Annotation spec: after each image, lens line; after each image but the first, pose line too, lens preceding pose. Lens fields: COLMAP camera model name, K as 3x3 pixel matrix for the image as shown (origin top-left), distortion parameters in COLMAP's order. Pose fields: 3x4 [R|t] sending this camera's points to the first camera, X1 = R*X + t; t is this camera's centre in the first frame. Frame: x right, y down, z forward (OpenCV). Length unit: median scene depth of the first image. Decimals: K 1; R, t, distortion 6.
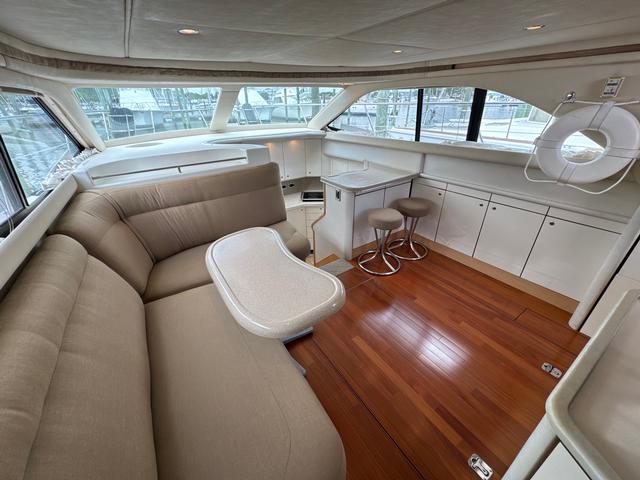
lens RADIAL K [[256.1, 0, 320.6], [0, 256.1, 239.9], [0, 0, 1]] dist [0.000028, 0.000389]
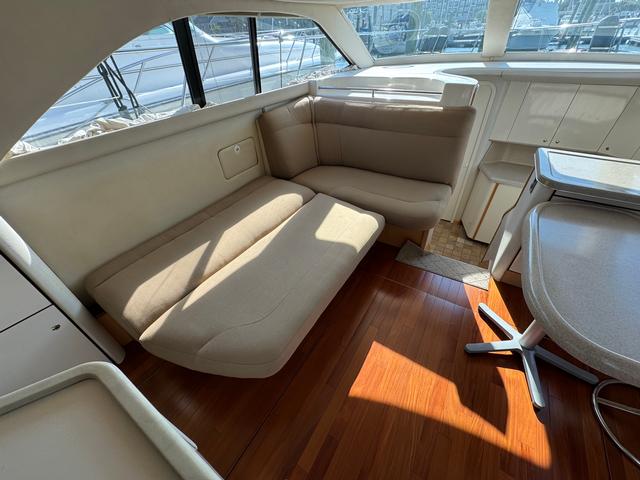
lens RADIAL K [[251.9, 0, 319.0], [0, 251.9, 242.7], [0, 0, 1]] dist [-0.001553, -0.000145]
pose [[0.399510, 0.581159, -0.708975, 0.392915], [-0.400496, 0.806315, 0.435269, -0.121534], [0.824618, 0.110047, 0.554883, 0.260262]]
